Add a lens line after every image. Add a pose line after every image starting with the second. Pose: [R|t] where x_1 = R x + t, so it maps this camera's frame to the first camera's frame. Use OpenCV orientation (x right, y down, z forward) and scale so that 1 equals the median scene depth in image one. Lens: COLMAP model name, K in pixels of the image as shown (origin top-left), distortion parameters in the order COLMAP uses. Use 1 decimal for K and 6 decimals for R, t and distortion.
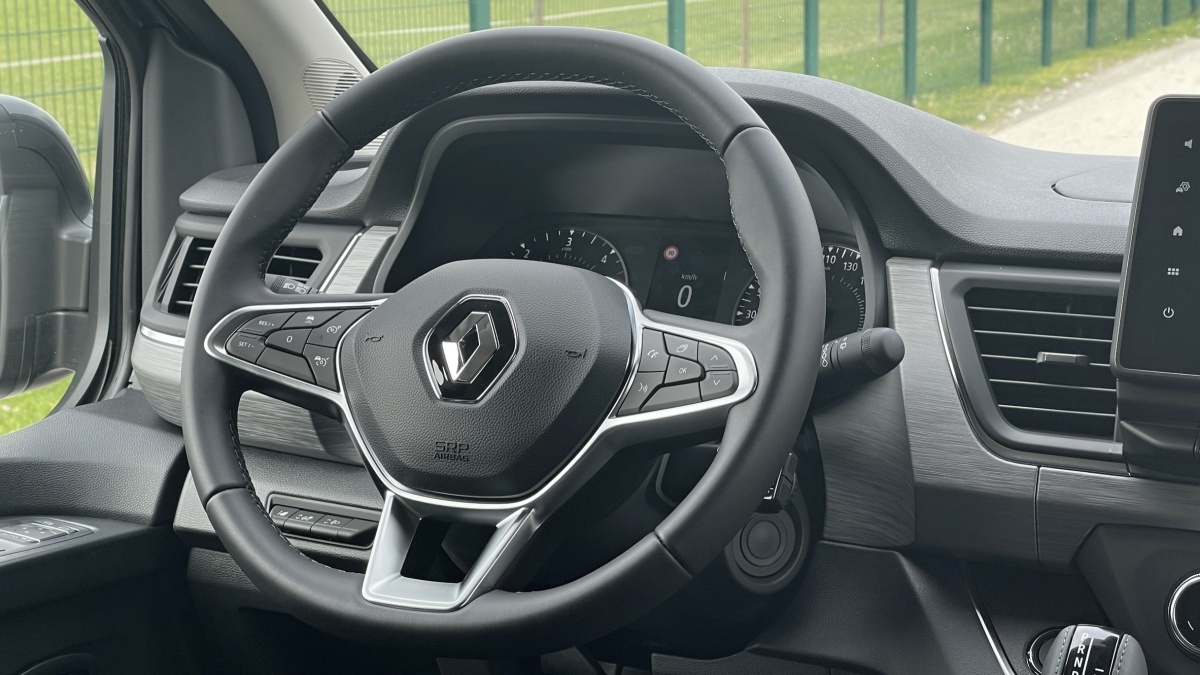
lens RADIAL K [[2237.0, 0, 605.4], [0, 2237.0, 337.2], [0, 0, 1]] dist [0.209394, 0.000000]
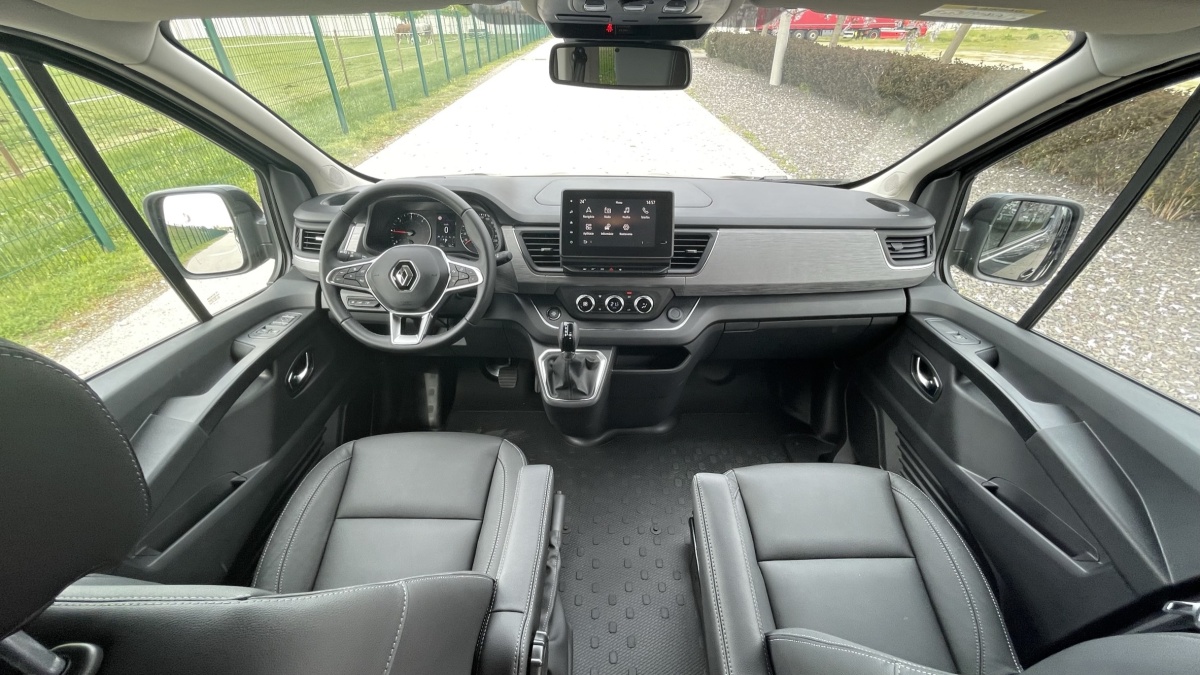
lens RADIAL K [[482.0, 0, 598.7], [0, 482.0, 333.3], [0, 0, 1]] dist [-0.007284, 0.001240]
pose [[0.916961, -0.217906, 0.334213, -0.050214], [0.069303, 0.911936, 0.404439, -0.209426], [-0.392911, -0.347693, 0.851311, 0.115840]]
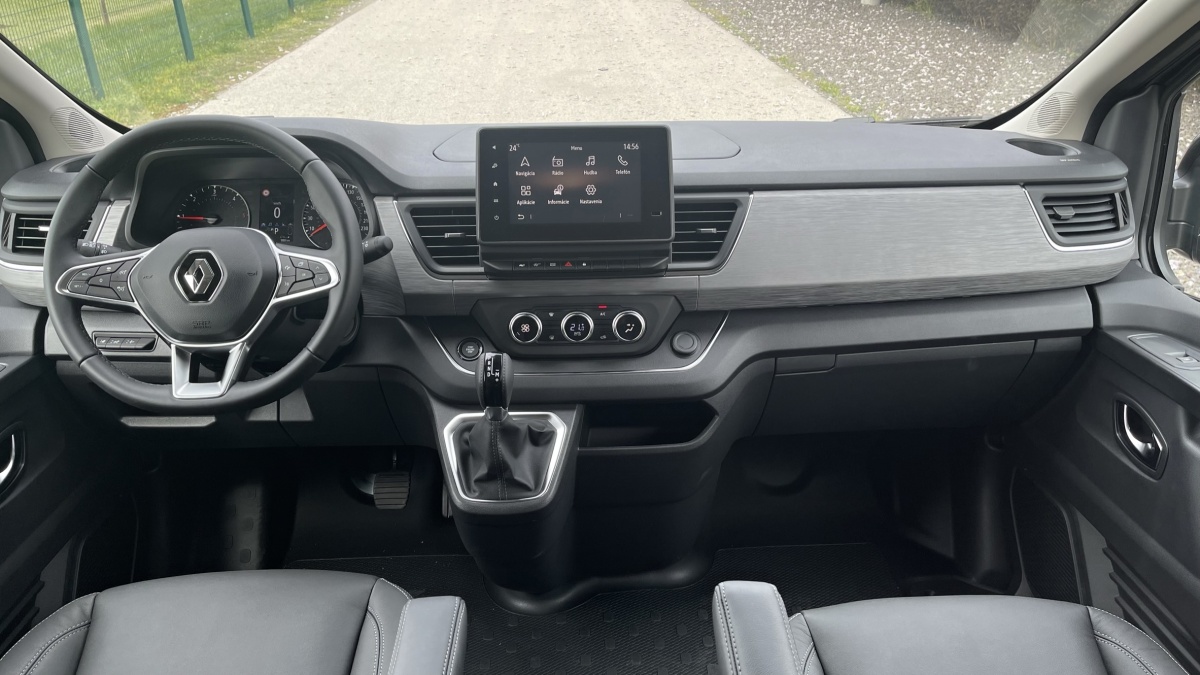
lens RADIAL K [[904.9, 0, 597.7], [0, 904.9, 341.8], [0, 0, 1]] dist [0.054894, -0.071143]
pose [[0.900850, -0.201202, 0.384690, -0.062168], [0.094188, 0.955593, 0.279231, -0.140569], [-0.423789, -0.215312, 0.879797, 0.031750]]
